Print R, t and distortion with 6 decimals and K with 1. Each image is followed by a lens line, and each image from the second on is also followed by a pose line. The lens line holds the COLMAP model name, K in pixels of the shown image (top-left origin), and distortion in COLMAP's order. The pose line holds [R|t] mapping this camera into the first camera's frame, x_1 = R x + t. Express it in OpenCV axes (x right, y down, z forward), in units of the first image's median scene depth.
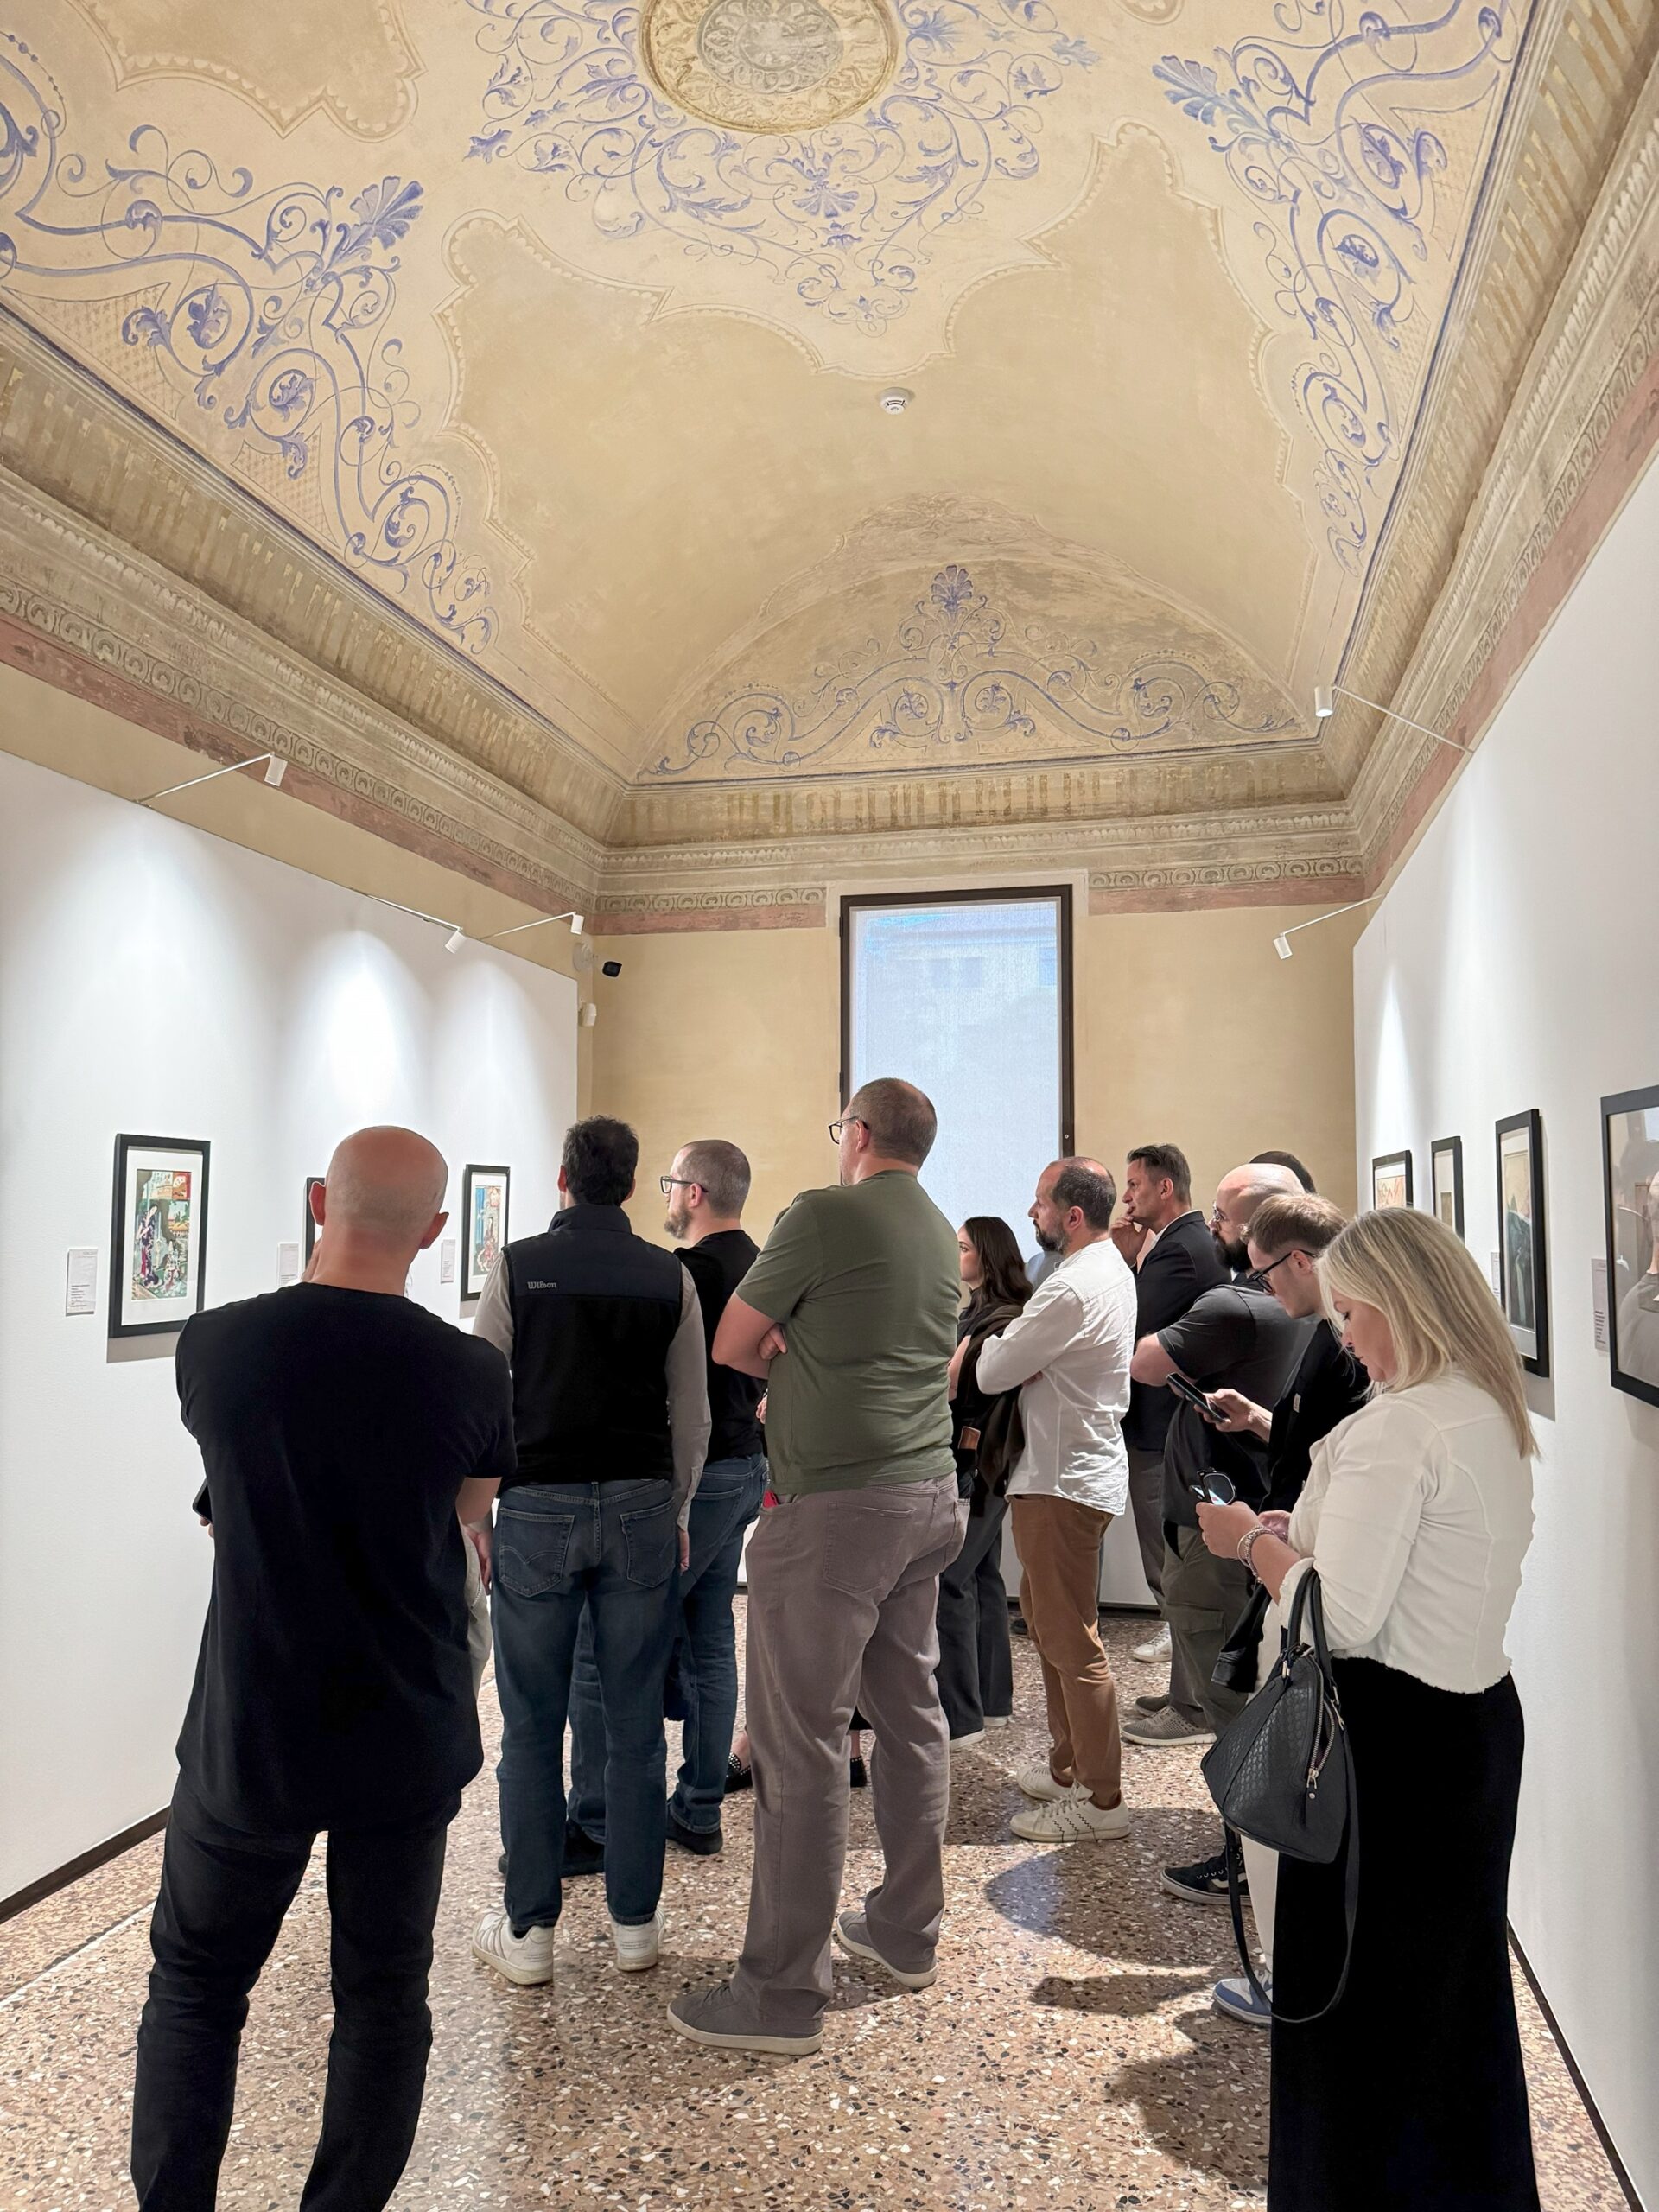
lens RADIAL K [[1561.1, 0, 823.0], [0, 1561.1, 1108.9], [0, 0, 1]] dist [0.022454, -0.011582]
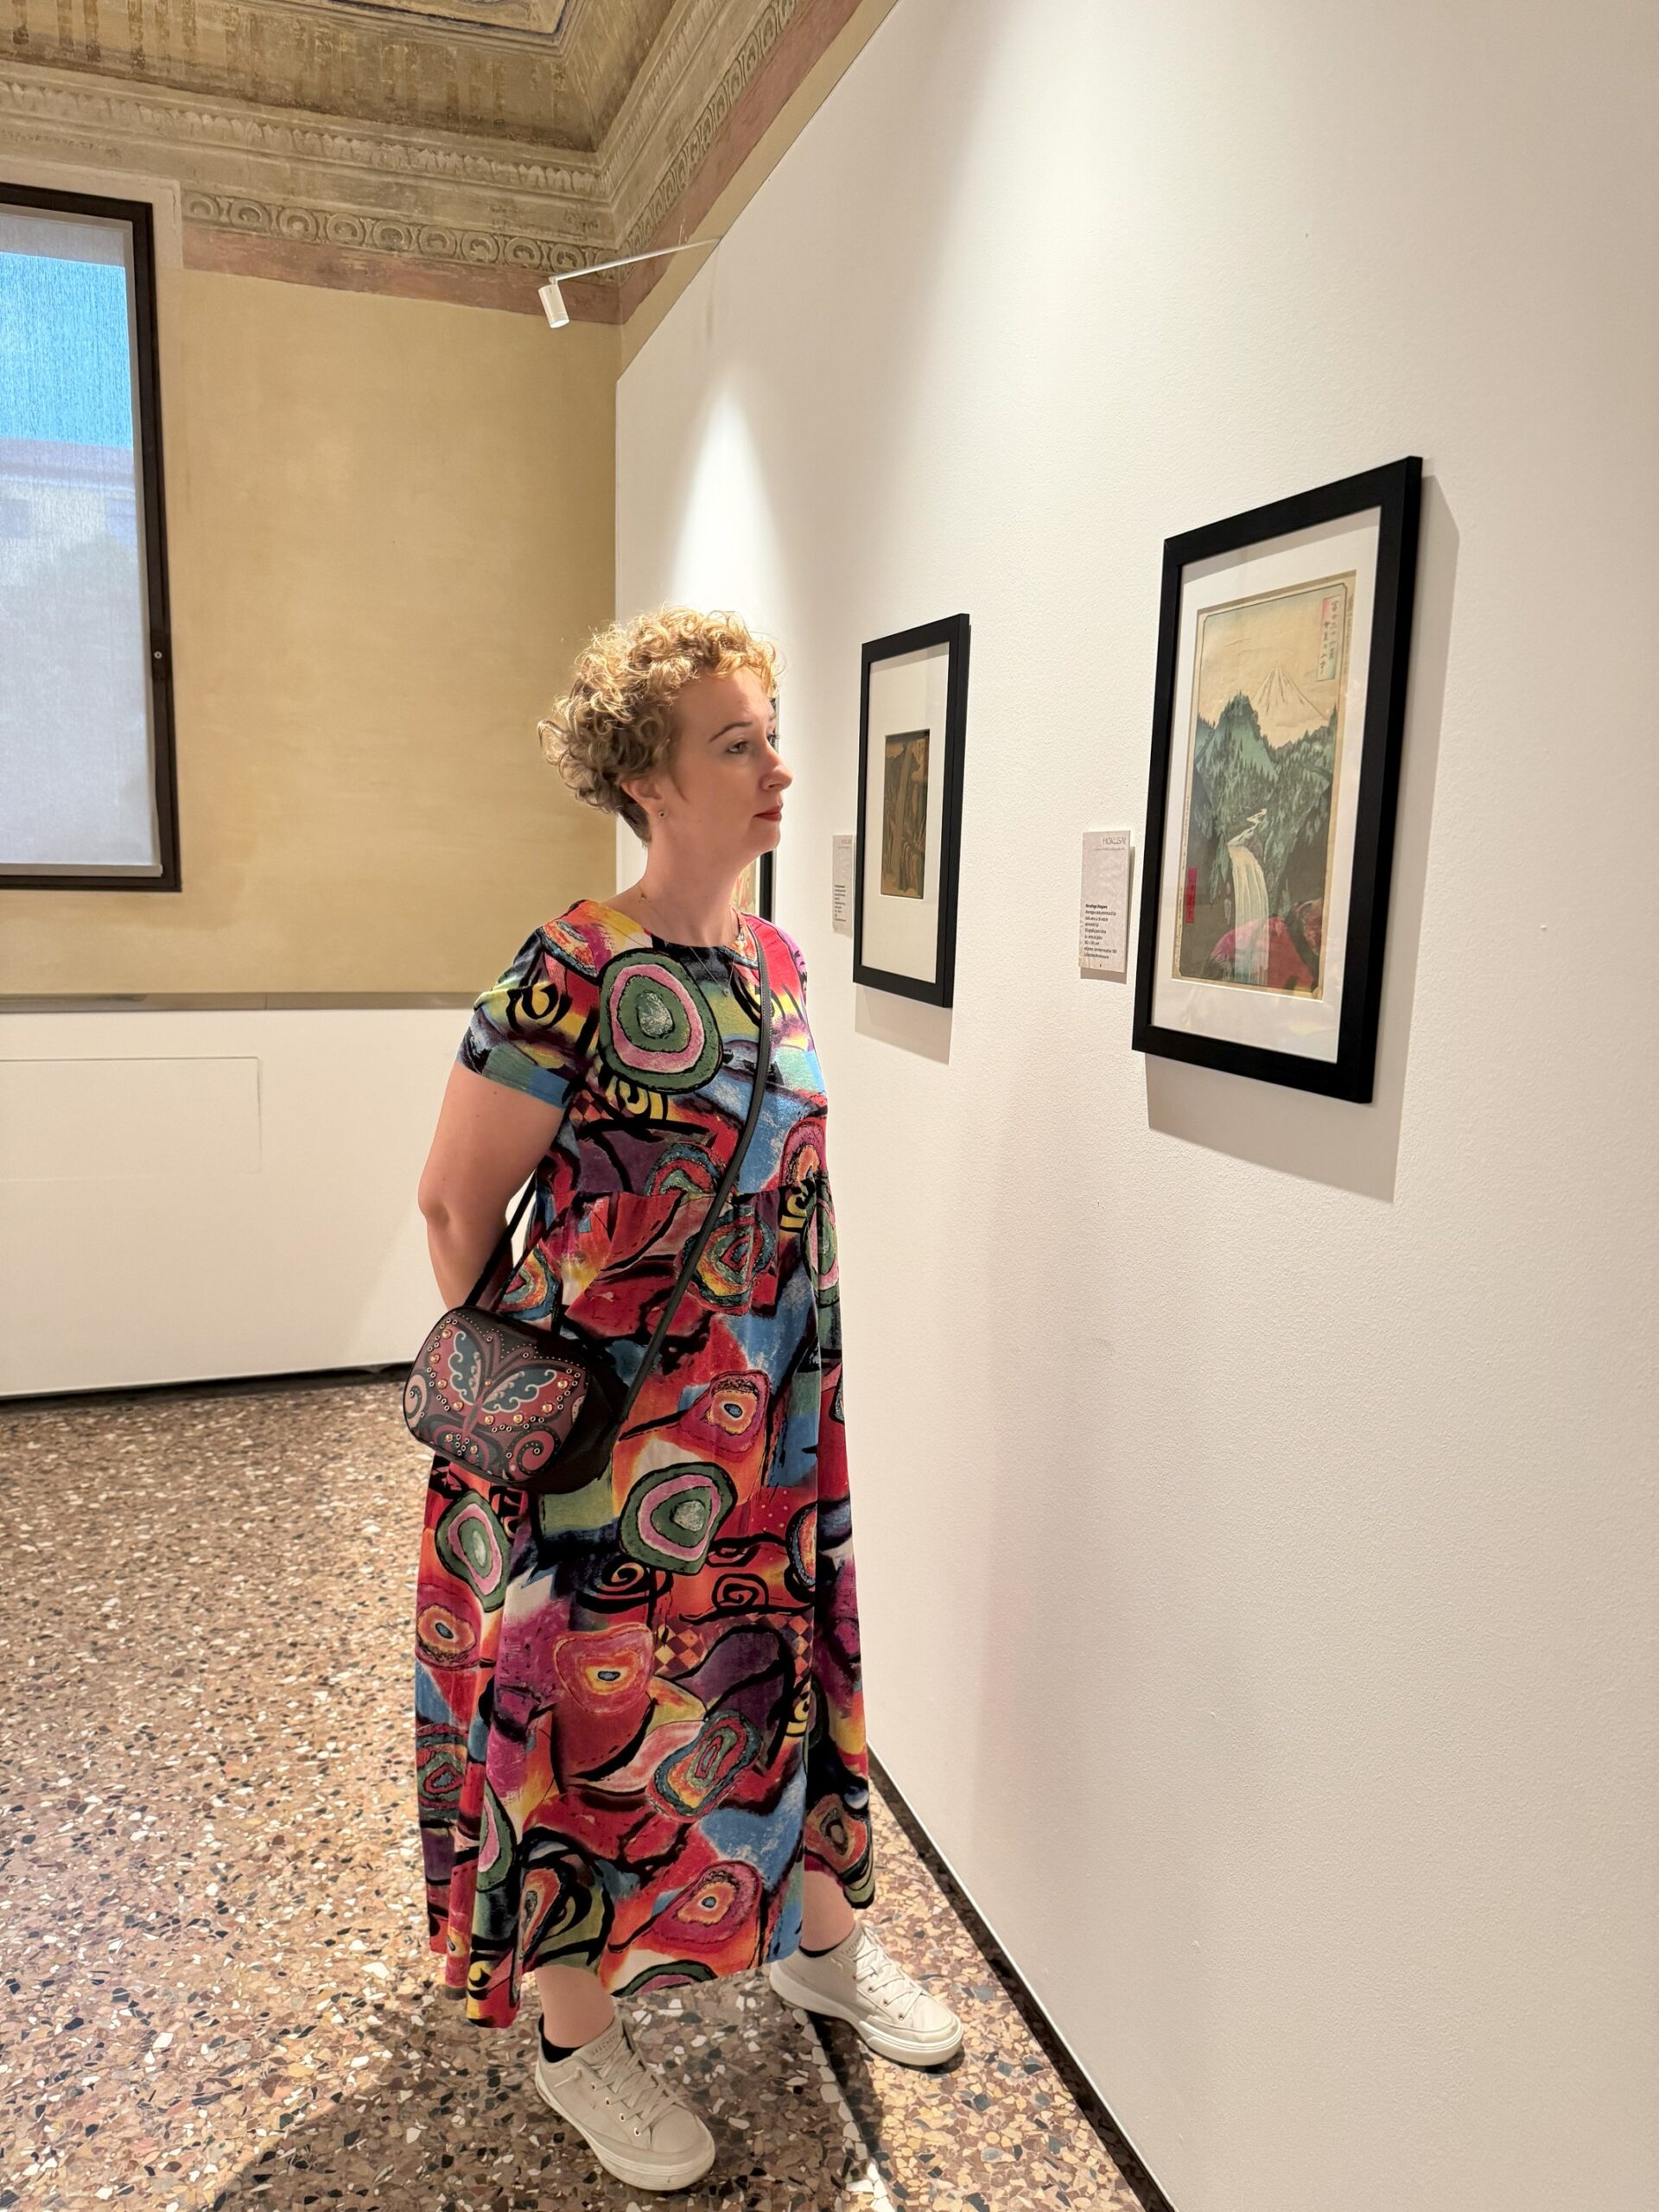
lens RADIAL K [[1561.1, 0, 813.1], [0, 1561.1, 1108.5], [0, 0, 1]] dist [0.022454, -0.011582]
pose [[0.853398, -0.066731, 0.516970, 0.044325], [-0.061373, 0.972010, 0.226781, 0.036043], [-0.517634, -0.225262, 0.825416, 0.315091]]
